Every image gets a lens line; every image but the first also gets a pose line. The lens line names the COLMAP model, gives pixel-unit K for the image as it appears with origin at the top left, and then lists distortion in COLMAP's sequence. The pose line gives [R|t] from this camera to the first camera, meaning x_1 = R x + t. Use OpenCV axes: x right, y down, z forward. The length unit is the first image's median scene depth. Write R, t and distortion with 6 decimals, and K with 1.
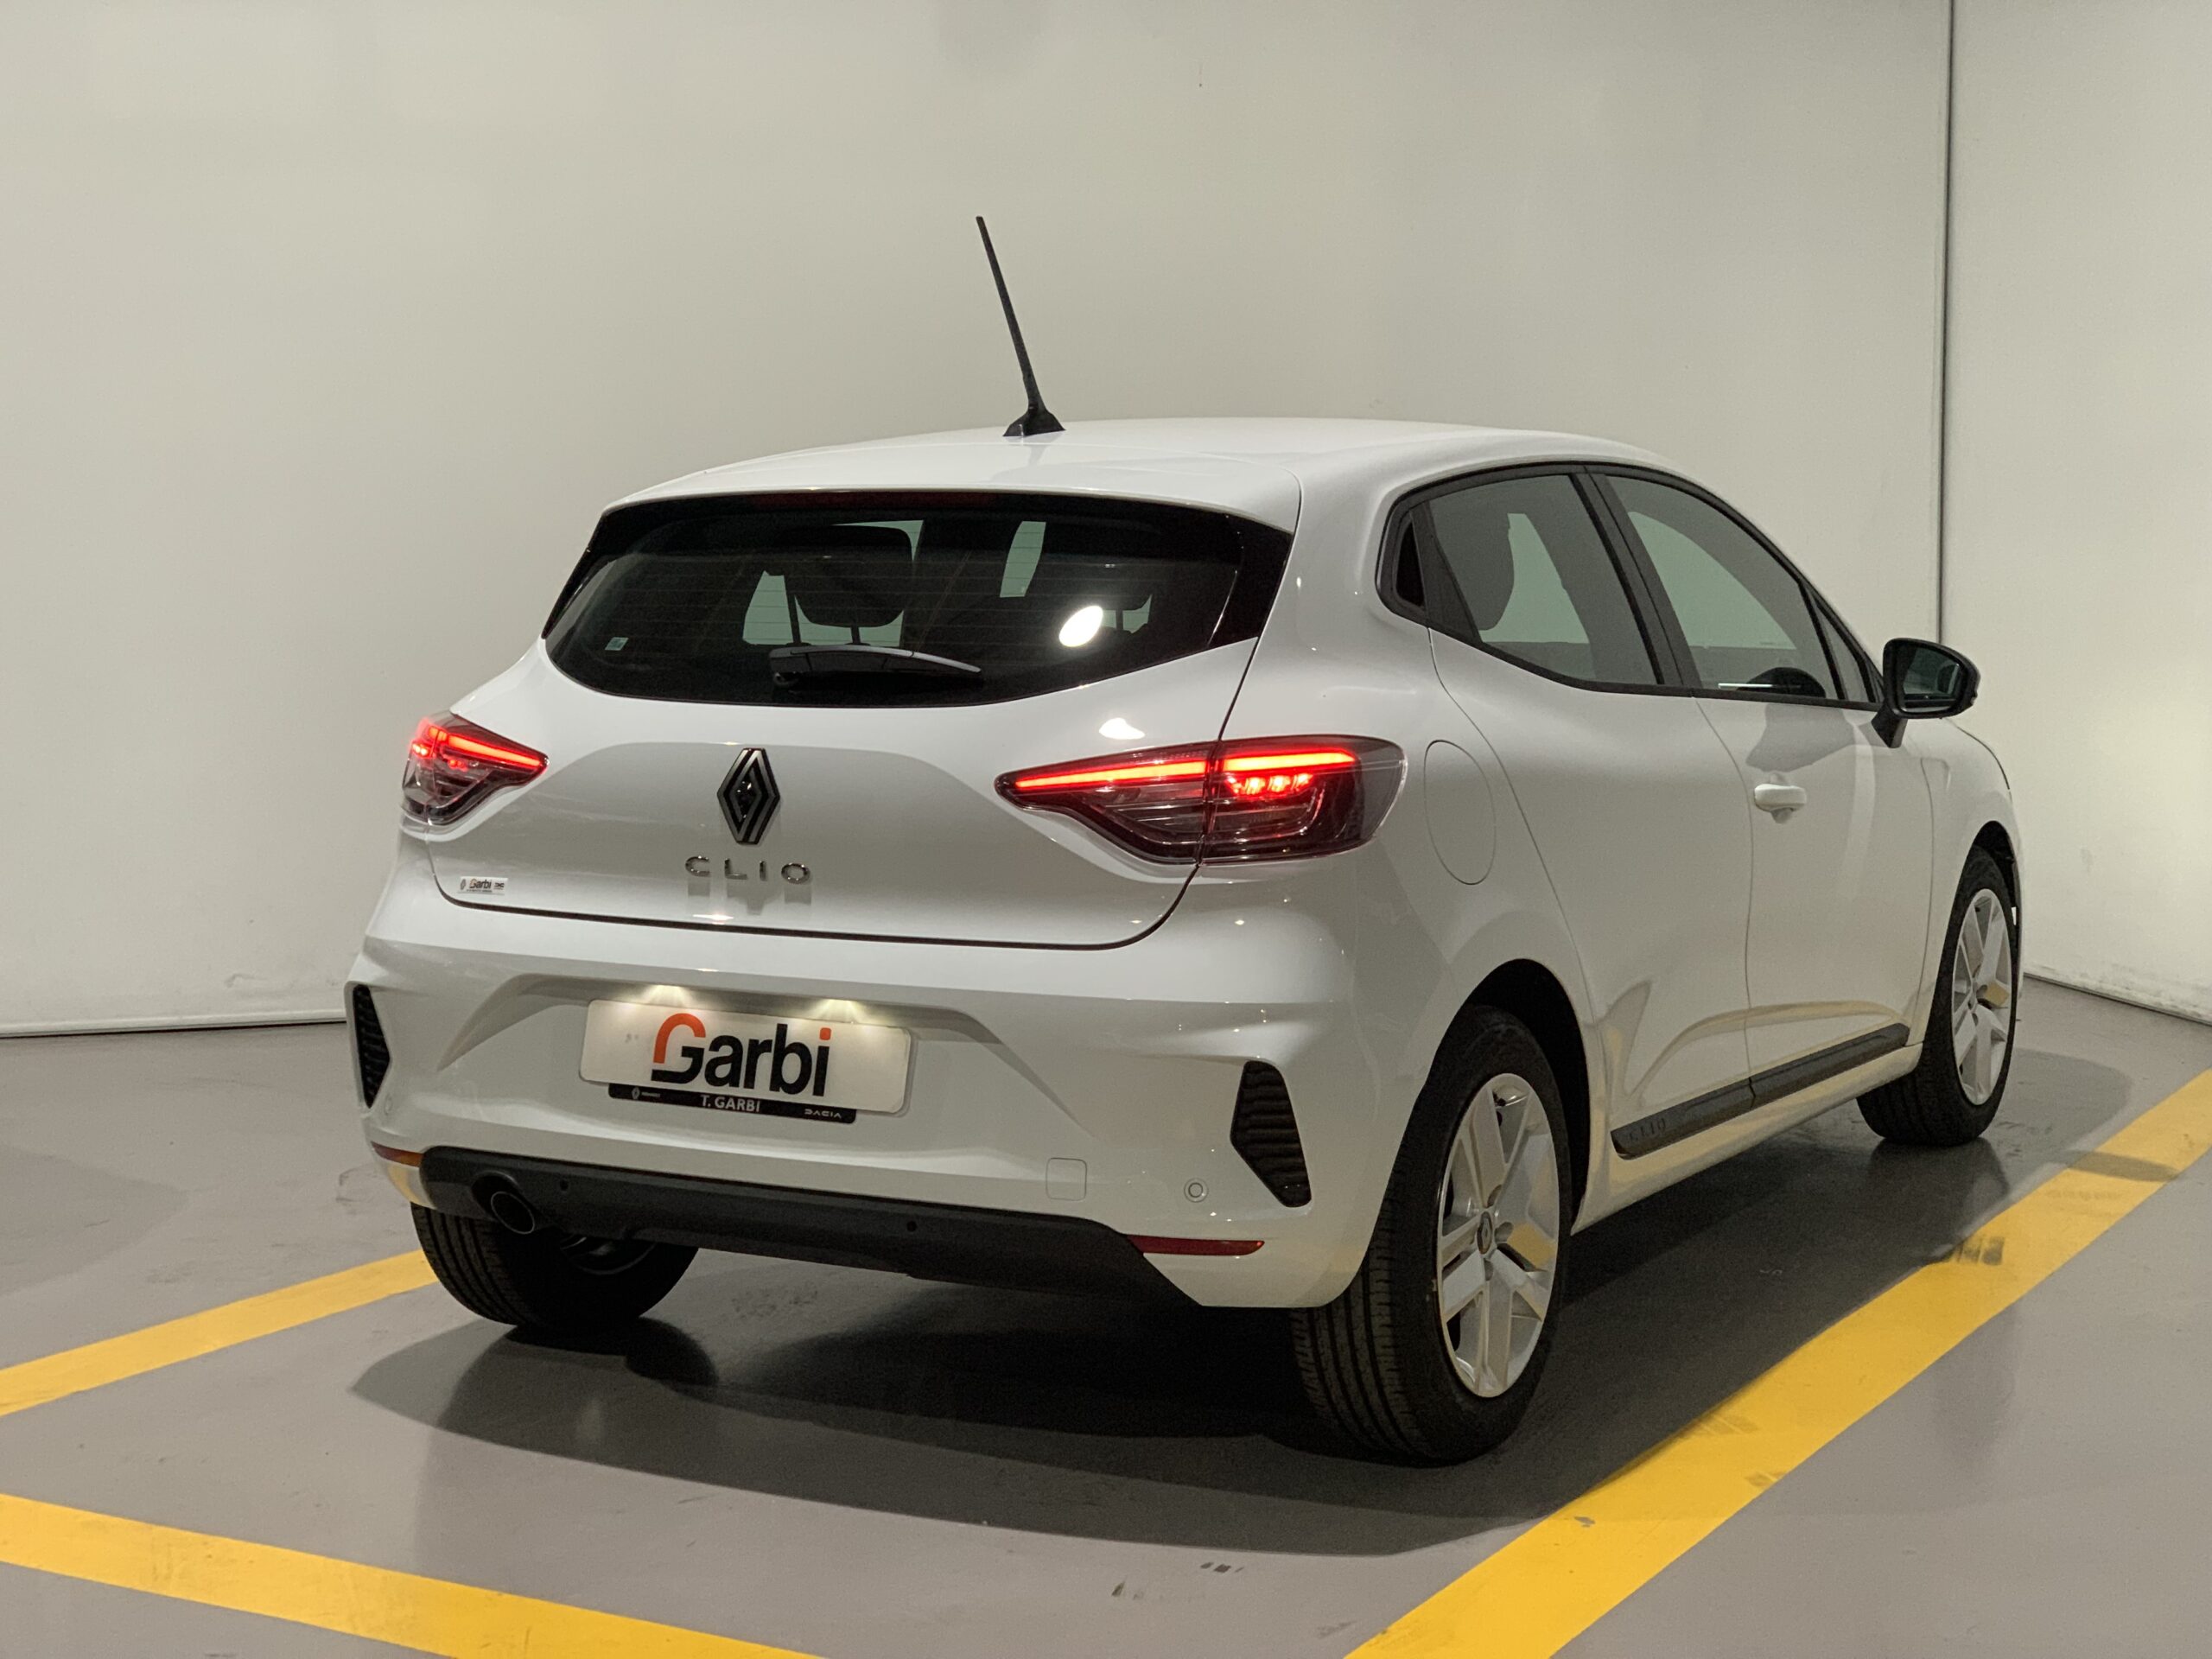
lens RADIAL K [[3299.0, 0, 1070.4], [0, 3299.0, 880.4], [0, 0, 1]] dist [0.077955, 0.000000]
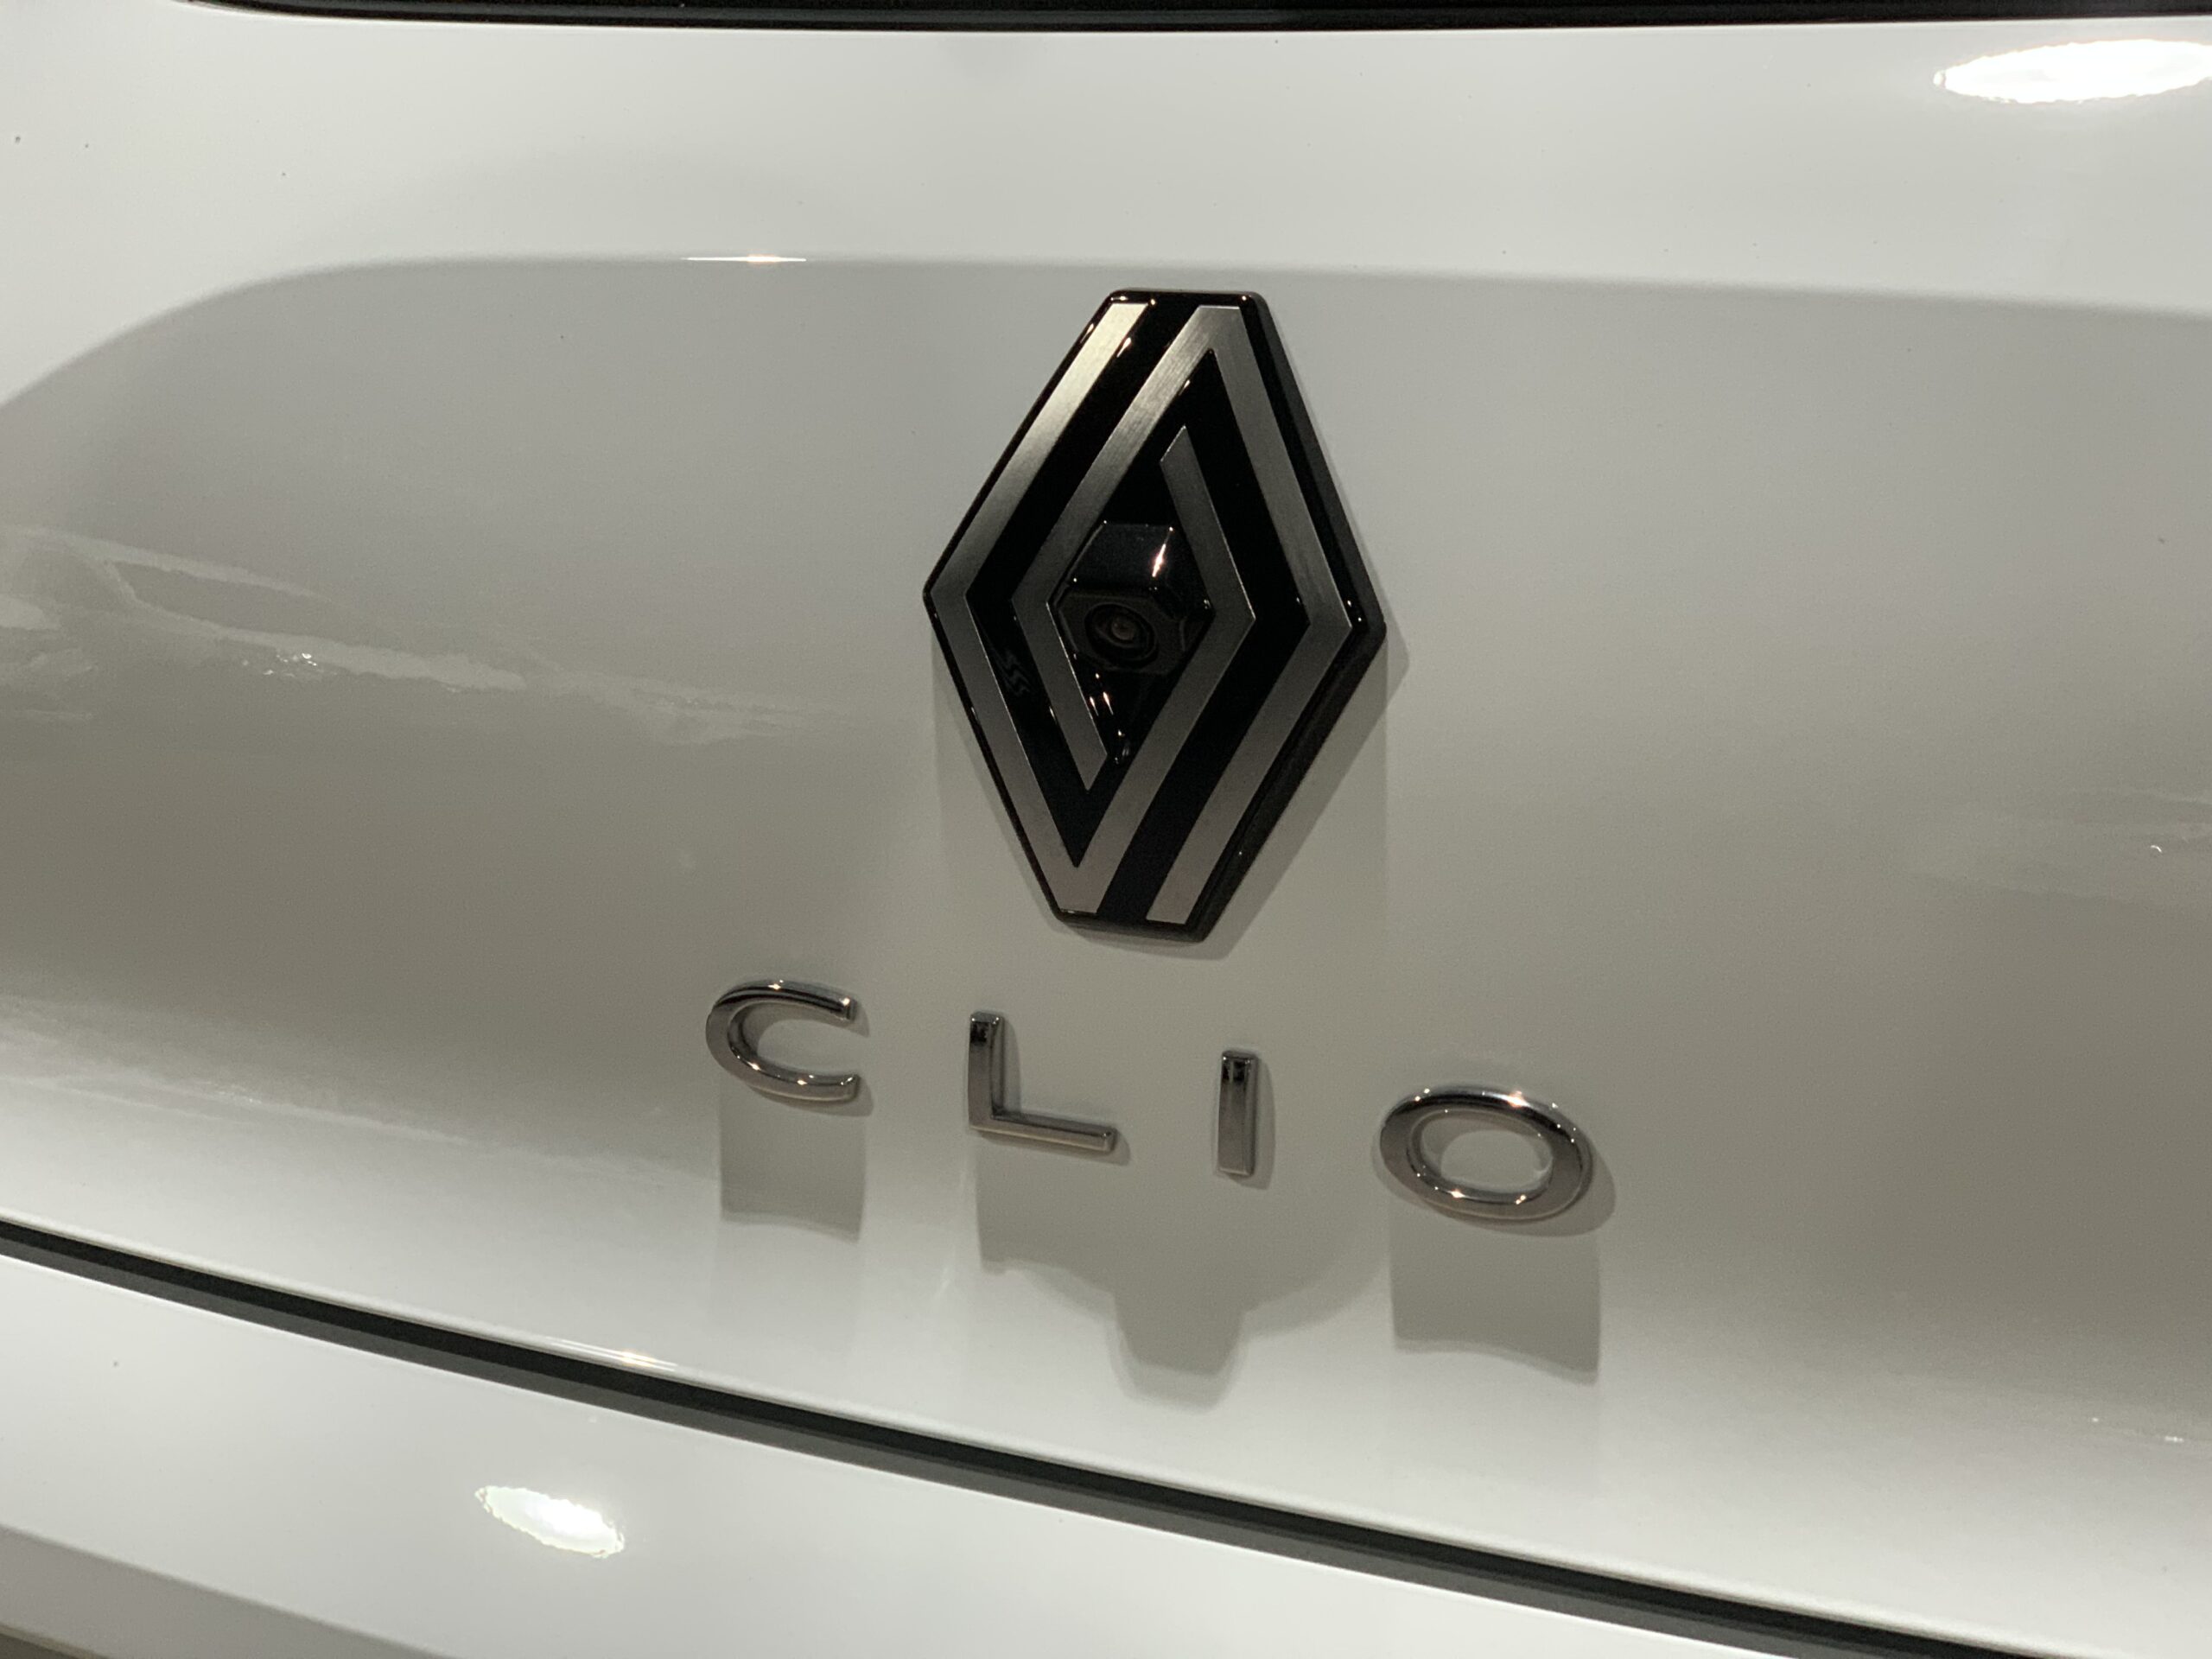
lens RADIAL K [[3299.0, 0, 1104.6], [0, 3299.0, 824.2], [0, 0, 1]] dist [0.077955, 0.000000]
pose [[0.998339, 0.006769, 0.057216, -0.107887], [-0.011880, 0.995919, 0.089464, -0.029483], [-0.056377, -0.089995, 0.994345, 0.851257]]
